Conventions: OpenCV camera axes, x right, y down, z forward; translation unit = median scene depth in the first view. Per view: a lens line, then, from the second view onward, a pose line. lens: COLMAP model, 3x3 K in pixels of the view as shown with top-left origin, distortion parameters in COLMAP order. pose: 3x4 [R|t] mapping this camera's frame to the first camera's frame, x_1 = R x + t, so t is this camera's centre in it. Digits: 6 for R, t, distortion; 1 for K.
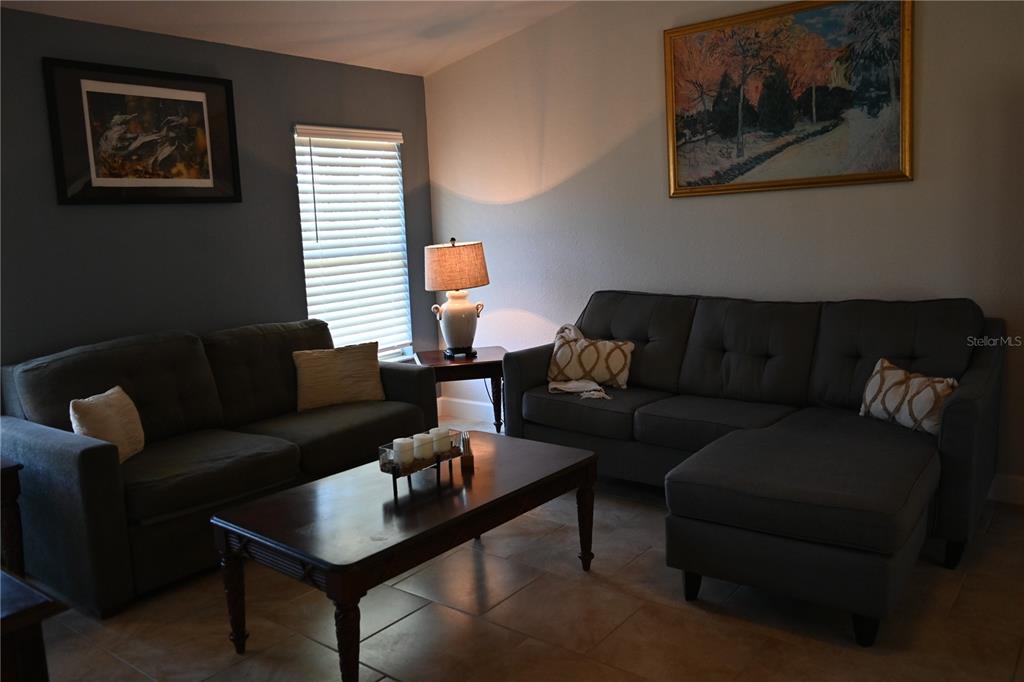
lens RADIAL K [[794.2, 0, 512.0], [0, 794.2, 341.0], [0, 0, 1]] dist [-0.018443, 0.008547]
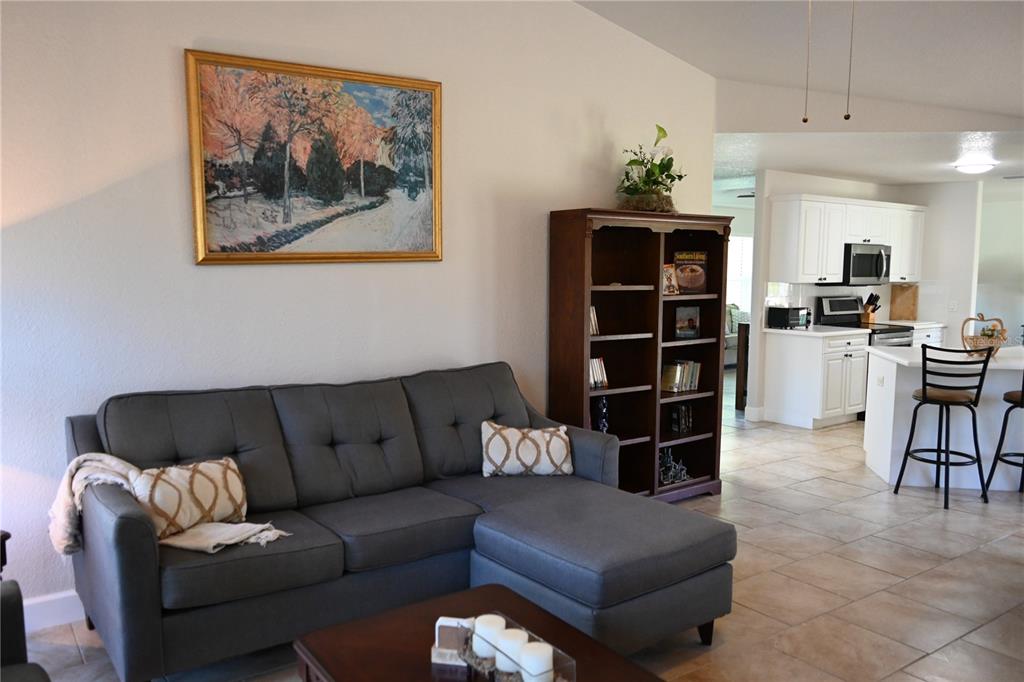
lens RADIAL K [[794.2, 0, 512.0], [0, 794.2, 341.0], [0, 0, 1]] dist [-0.018443, 0.008547]
pose [[0.286502, -0.054818, 0.956510, -0.501669], [0.125273, 0.991934, 0.019325, -0.092348], [-0.949854, 0.114288, 0.291058, 0.545680]]
